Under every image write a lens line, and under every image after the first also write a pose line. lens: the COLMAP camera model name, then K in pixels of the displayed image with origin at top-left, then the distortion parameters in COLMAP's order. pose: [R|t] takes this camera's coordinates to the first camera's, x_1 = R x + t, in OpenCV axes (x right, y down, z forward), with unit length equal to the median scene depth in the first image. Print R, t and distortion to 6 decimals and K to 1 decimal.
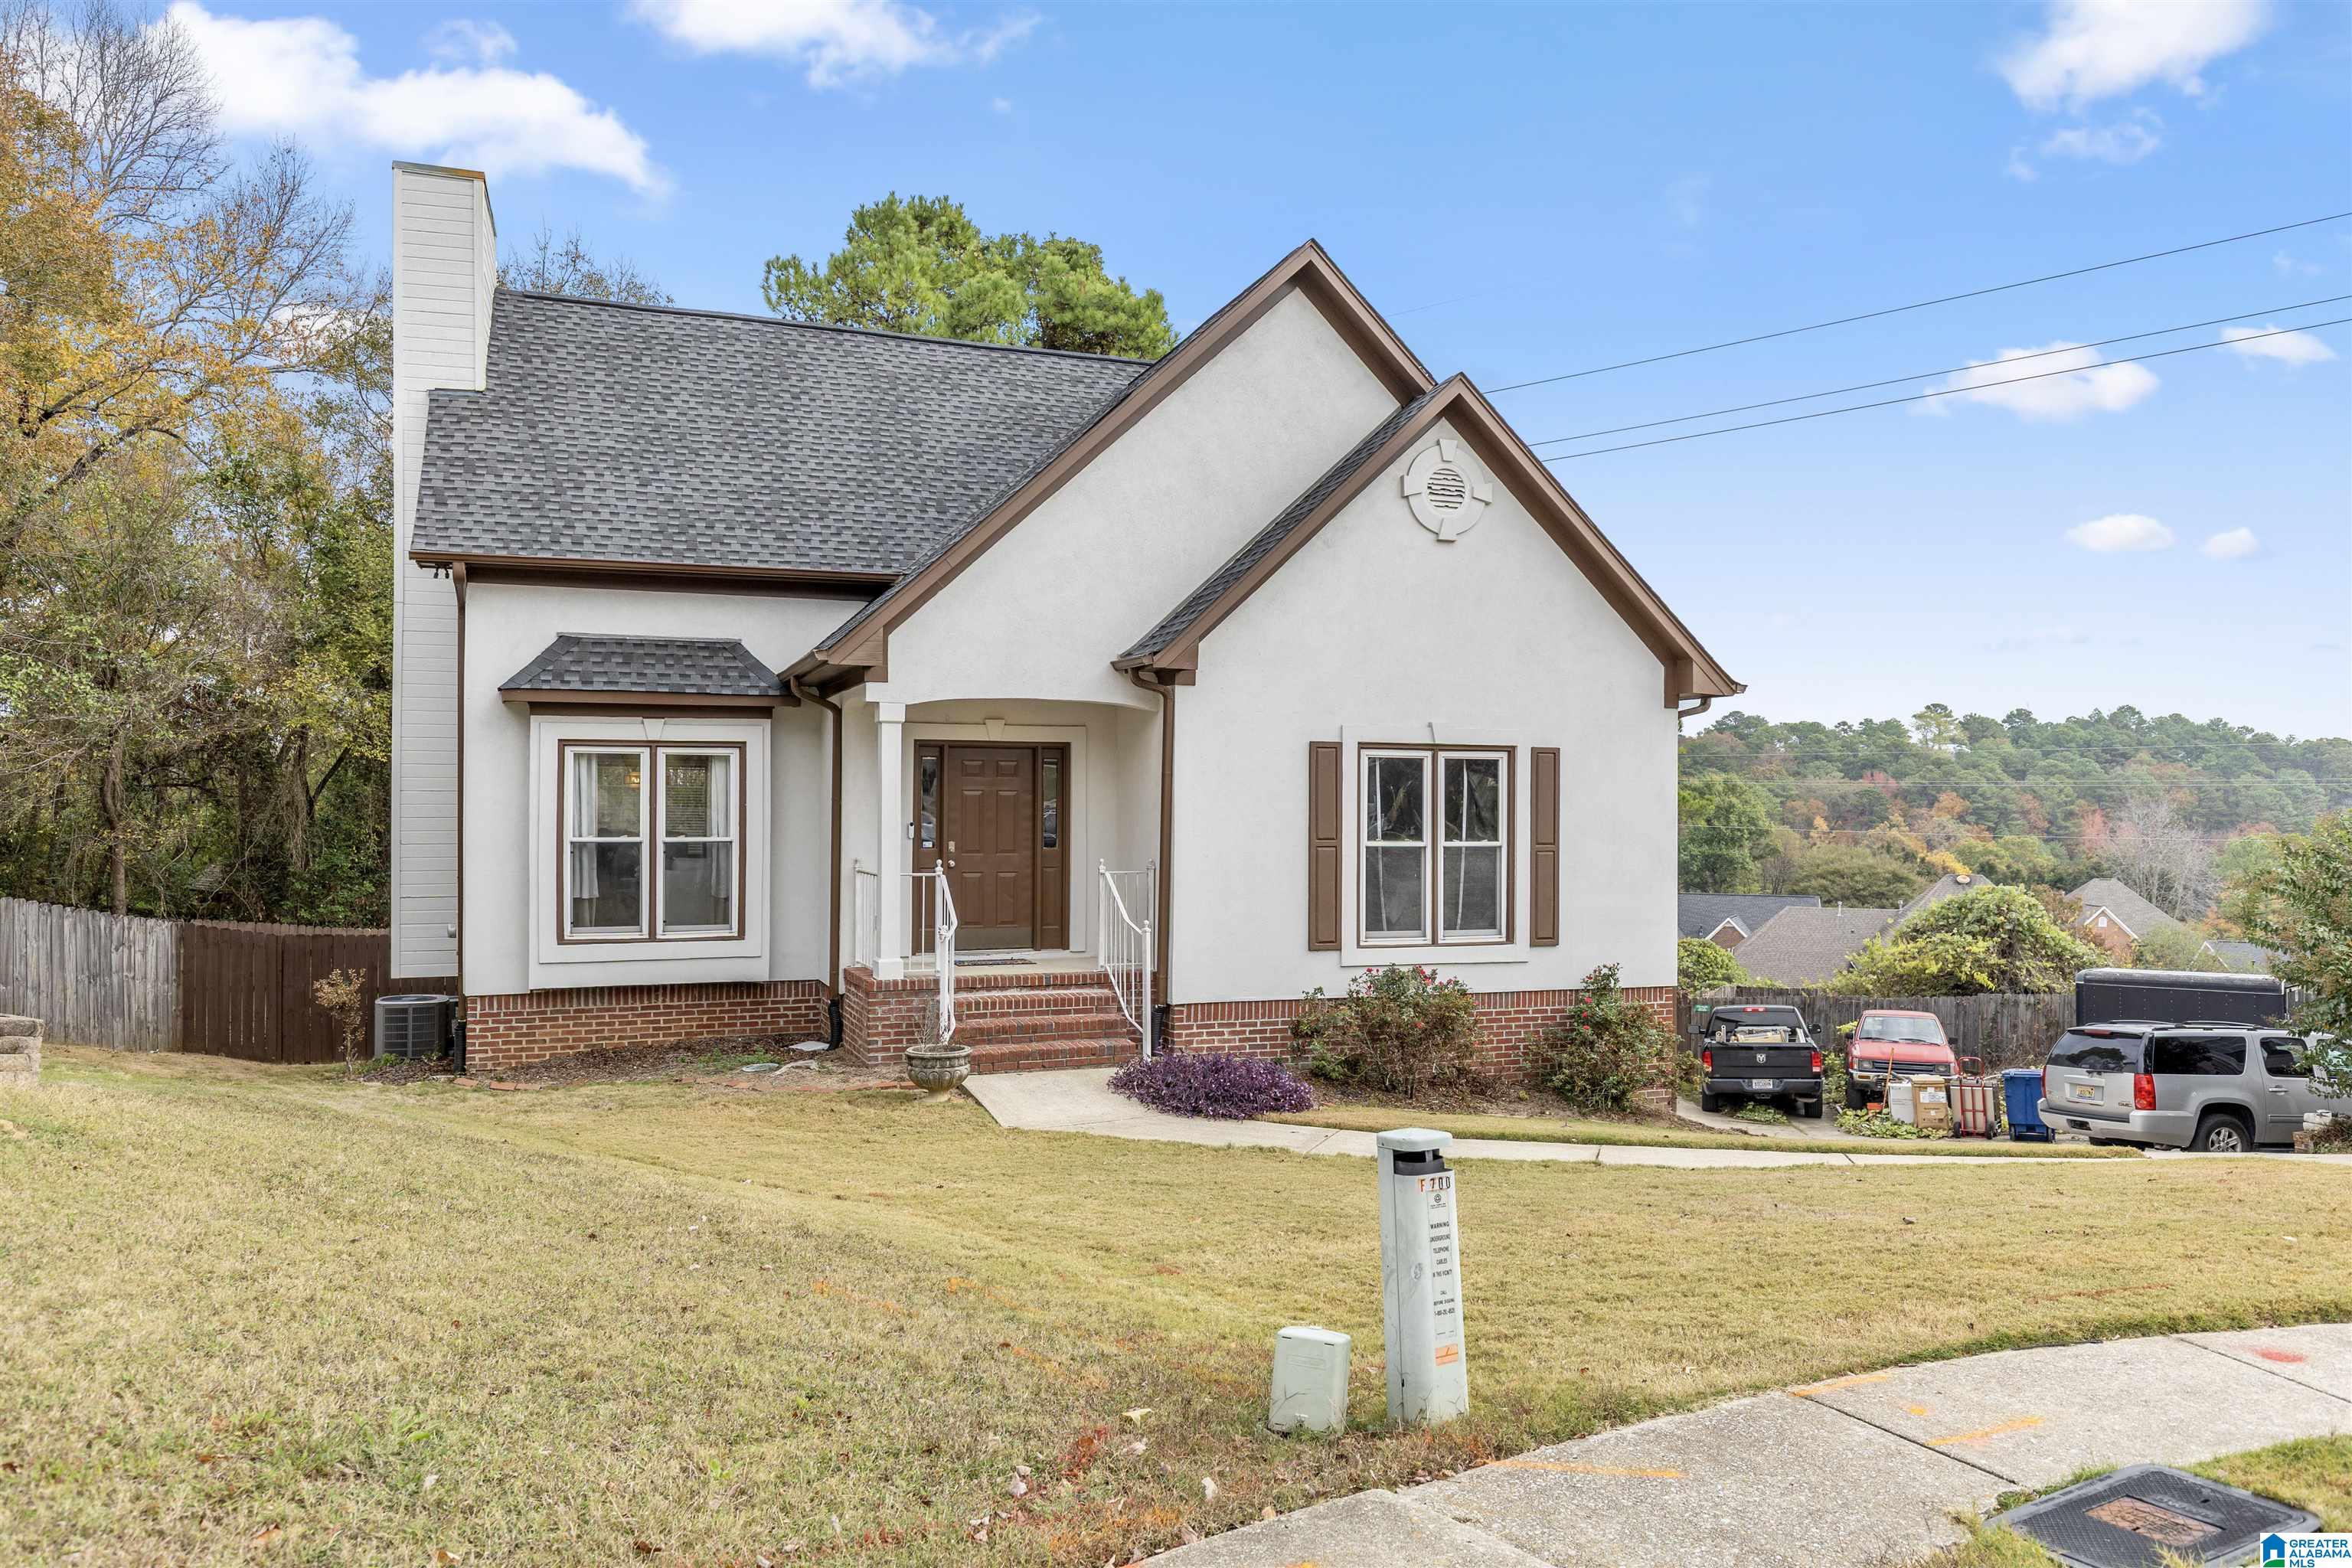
lens RADIAL K [[1625.1, 0, 1172.0], [0, 1625.1, 773.8], [0, 0, 1]] dist [0.005549, 0.008147]
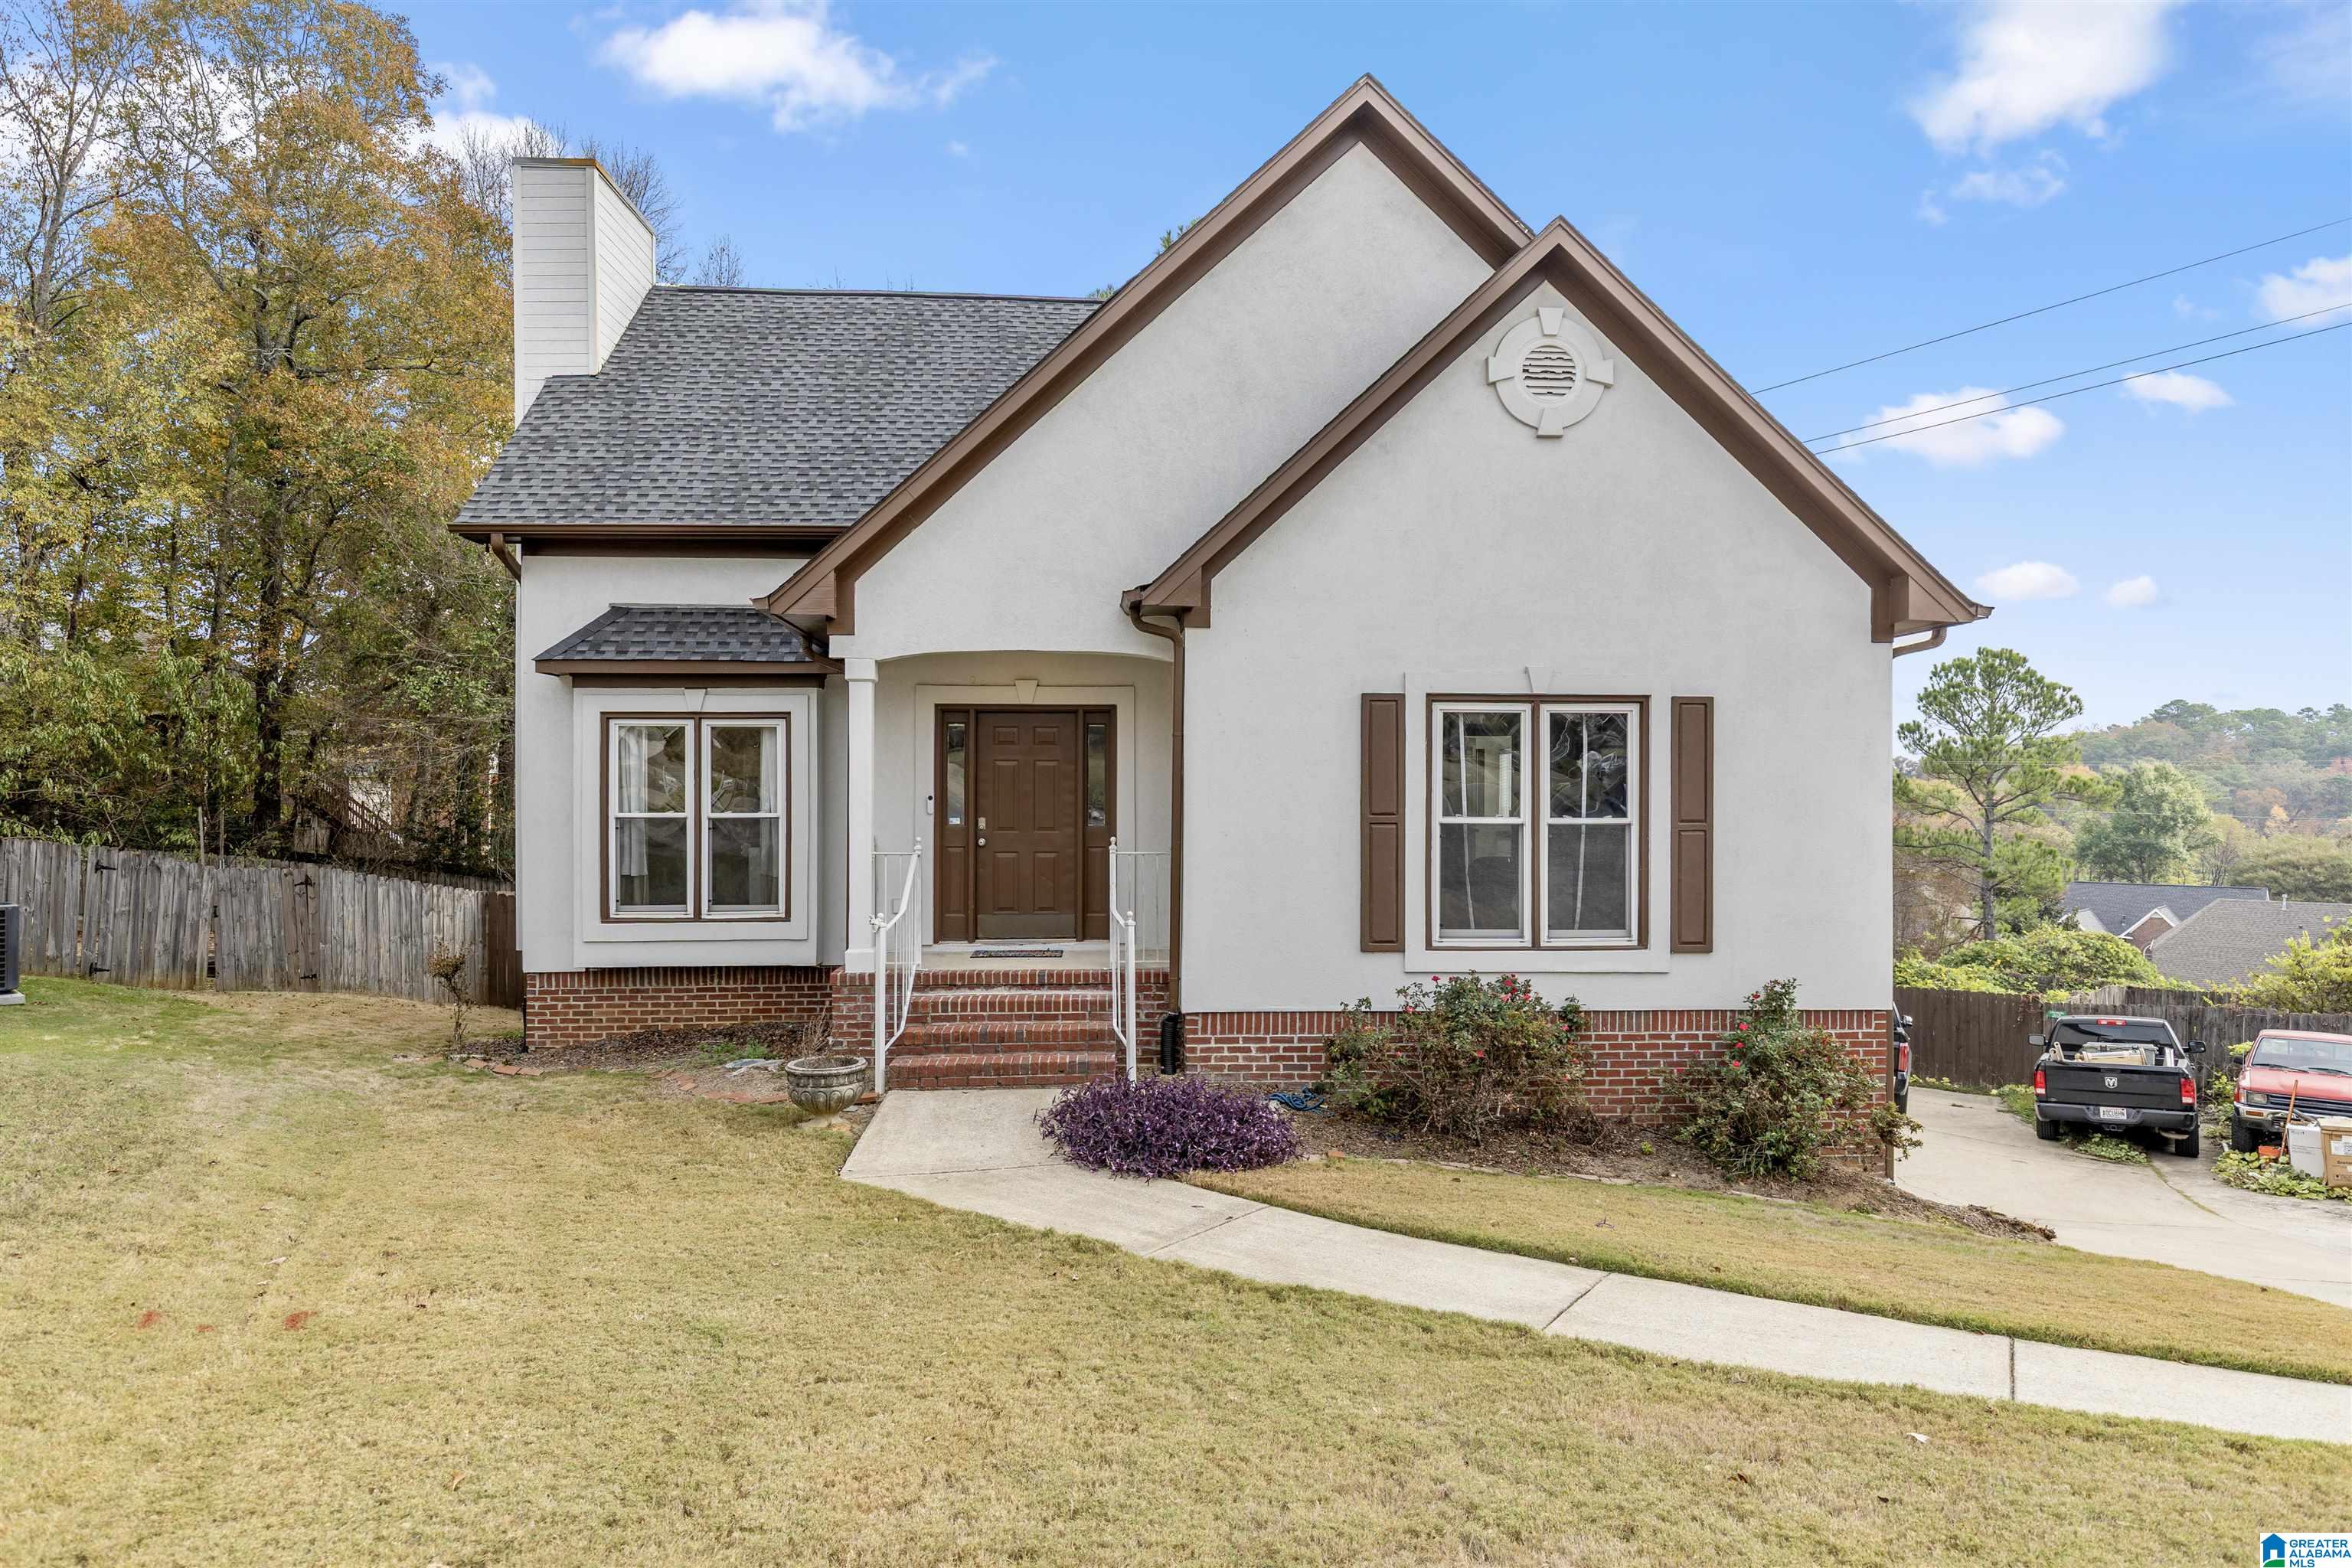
lens RADIAL K [[1383.3, 0, 1173.8], [0, 1383.3, 783.4], [0, 0, 1]] dist [0.007077, -0.001121]
pose [[0.956519, -0.006651, -0.291596, 0.188136], [0.009162, 0.999932, 0.007247, 0.018285], [0.291528, -0.009603, 0.956514, 0.301315]]
